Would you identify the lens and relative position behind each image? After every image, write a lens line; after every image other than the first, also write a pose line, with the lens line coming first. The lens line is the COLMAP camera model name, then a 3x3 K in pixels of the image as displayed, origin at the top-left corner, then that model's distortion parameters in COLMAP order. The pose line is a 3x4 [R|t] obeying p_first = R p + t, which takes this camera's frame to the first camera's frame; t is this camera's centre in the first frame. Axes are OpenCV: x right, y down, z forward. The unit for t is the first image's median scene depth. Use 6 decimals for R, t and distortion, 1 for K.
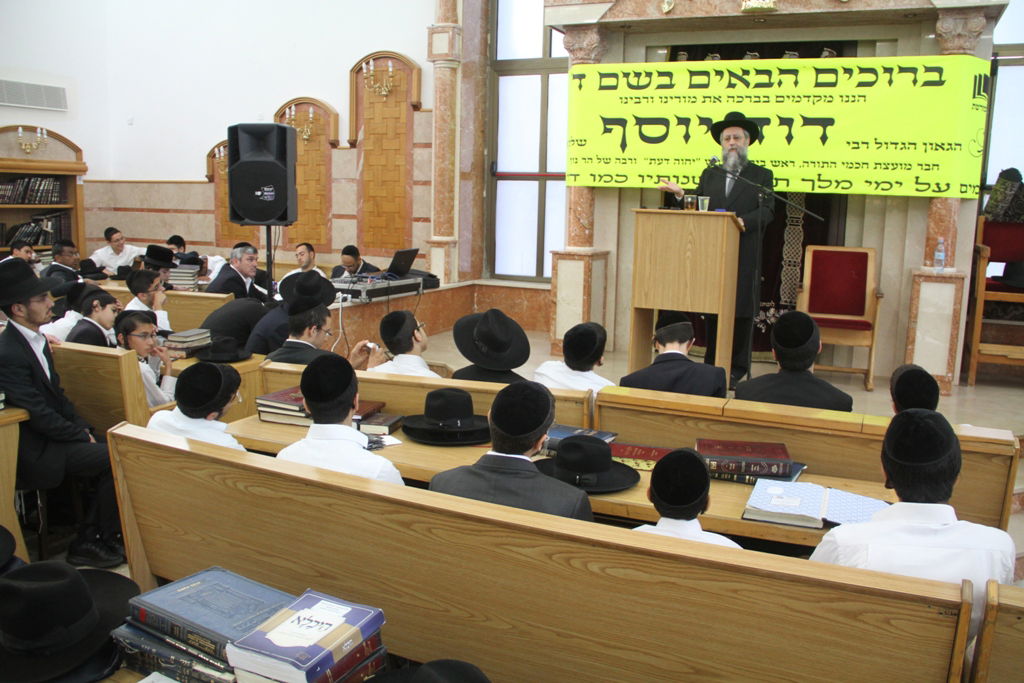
lens RADIAL K [[847.1, 0, 525.8], [0, 847.1, 349.2], [0, 0, 1]] dist [-0.165018, 0.120396]
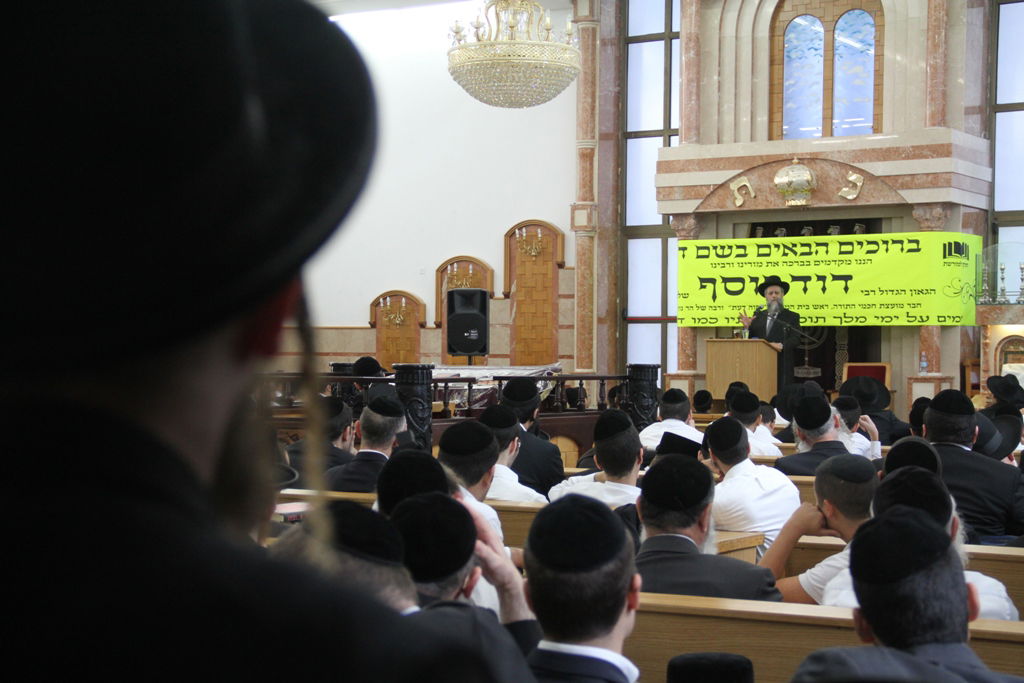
lens RADIAL K [[1824.6, 0, 540.1], [0, 1824.6, 360.7], [0, 0, 1]] dist [0.281550, 0.000000]
pose [[0.994996, -0.018142, -0.098256, 0.128215], [0.000511, 0.984290, -0.176560, 0.412934], [0.099916, 0.175626, 0.979373, -2.064565]]
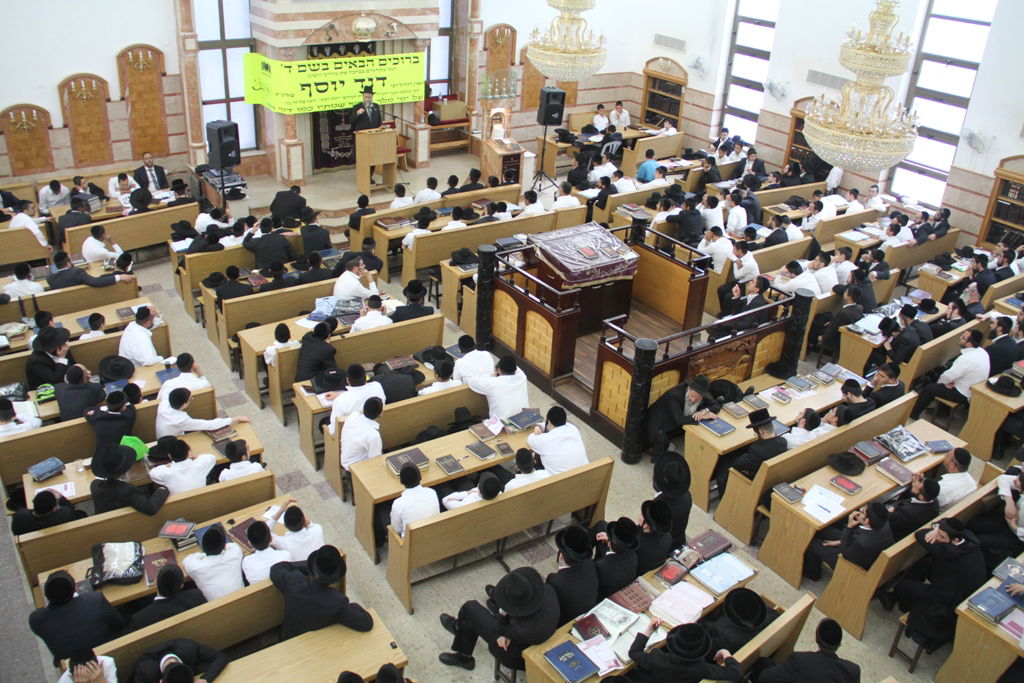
lens RADIAL K [[847.1, 0, 511.0], [0, 847.1, 313.8], [0, 0, 1]] dist [-0.165018, 0.120396]
pose [[0.505932, -0.379654, 0.774530, -1.676751], [0.113536, 0.919427, 0.376515, -0.503612], [-0.855069, -0.102554, 0.508272, -0.750772]]
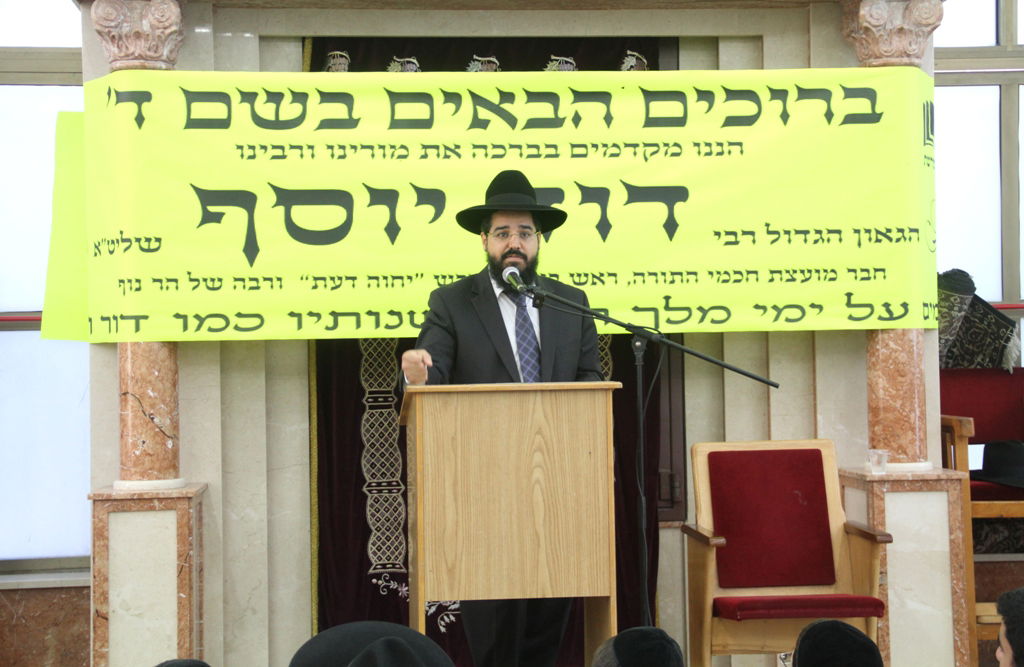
lens RADIAL K [[1772.5, 0, 505.4], [0, 1772.5, 326.2], [0, 0, 1]] dist [0.194047, 0.000000]
pose [[0.870463, -0.029643, 0.491341, -0.245180], [0.124624, 0.978935, -0.161725, -0.029094], [-0.476197, 0.202009, 0.855821, 0.114992]]
